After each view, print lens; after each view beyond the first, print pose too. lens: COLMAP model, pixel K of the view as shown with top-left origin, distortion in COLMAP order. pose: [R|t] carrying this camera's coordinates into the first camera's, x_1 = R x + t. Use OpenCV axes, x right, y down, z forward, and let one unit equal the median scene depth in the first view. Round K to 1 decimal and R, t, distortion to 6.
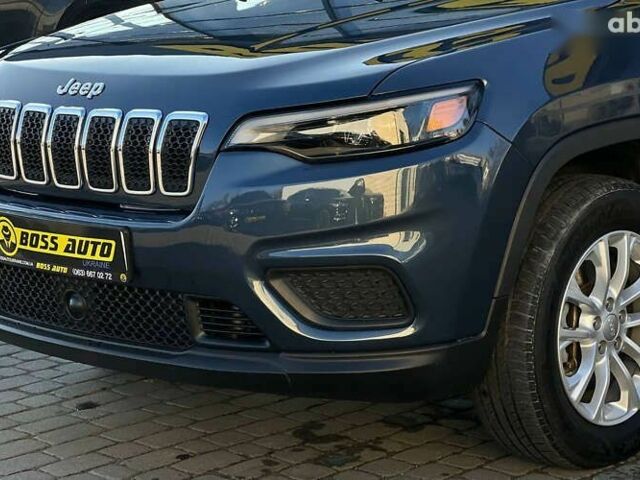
lens RADIAL K [[1658.6, 0, 317.8], [0, 1658.6, 243.5], [0, 0, 1]] dist [-0.004622, 0.000000]
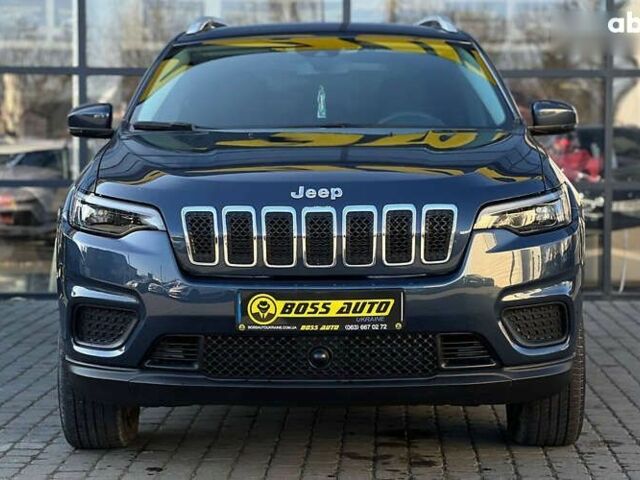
lens RADIAL K [[1658.6, 0, 319.5], [0, 1658.6, 239.6], [0, 0, 1]] dist [-0.004622, 0.000000]
pose [[0.730824, -0.020757, 0.682251, -1.082827], [0.101955, 0.991644, -0.079044, 0.050611], [-0.674909, 0.127326, 0.726833, 0.030911]]
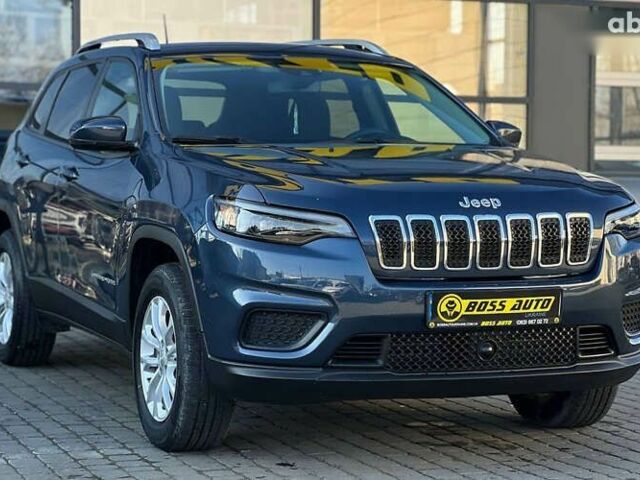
lens RADIAL K [[1658.6, 0, 317.3], [0, 1658.6, 239.5], [0, 0, 1]] dist [-0.004622, 0.000000]
pose [[0.418921, -0.017728, 0.907850, -1.593988], [0.136100, 0.989741, -0.043475, -0.016899], [-0.897765, 0.141771, 0.417036, 0.528876]]
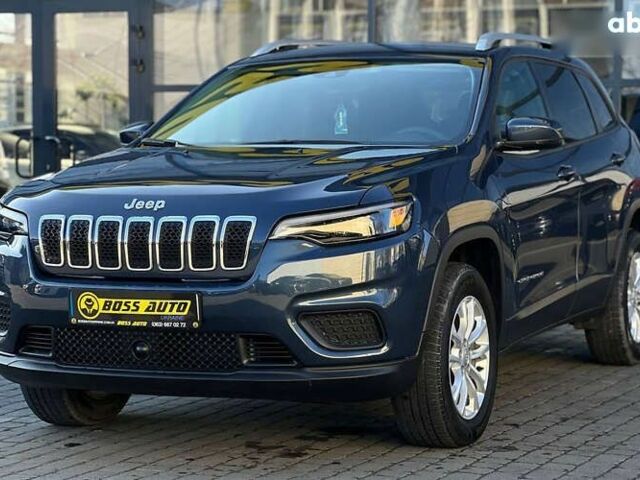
lens RADIAL K [[1658.6, 0, 320.2], [0, 1658.6, 239.8], [0, 0, 1]] dist [-0.004622, 0.000000]
pose [[0.941575, -0.001514, 0.336799, -0.514053], [0.043289, 0.992240, -0.116562, 0.123787], [-0.334009, 0.124332, 0.934334, -0.470471]]
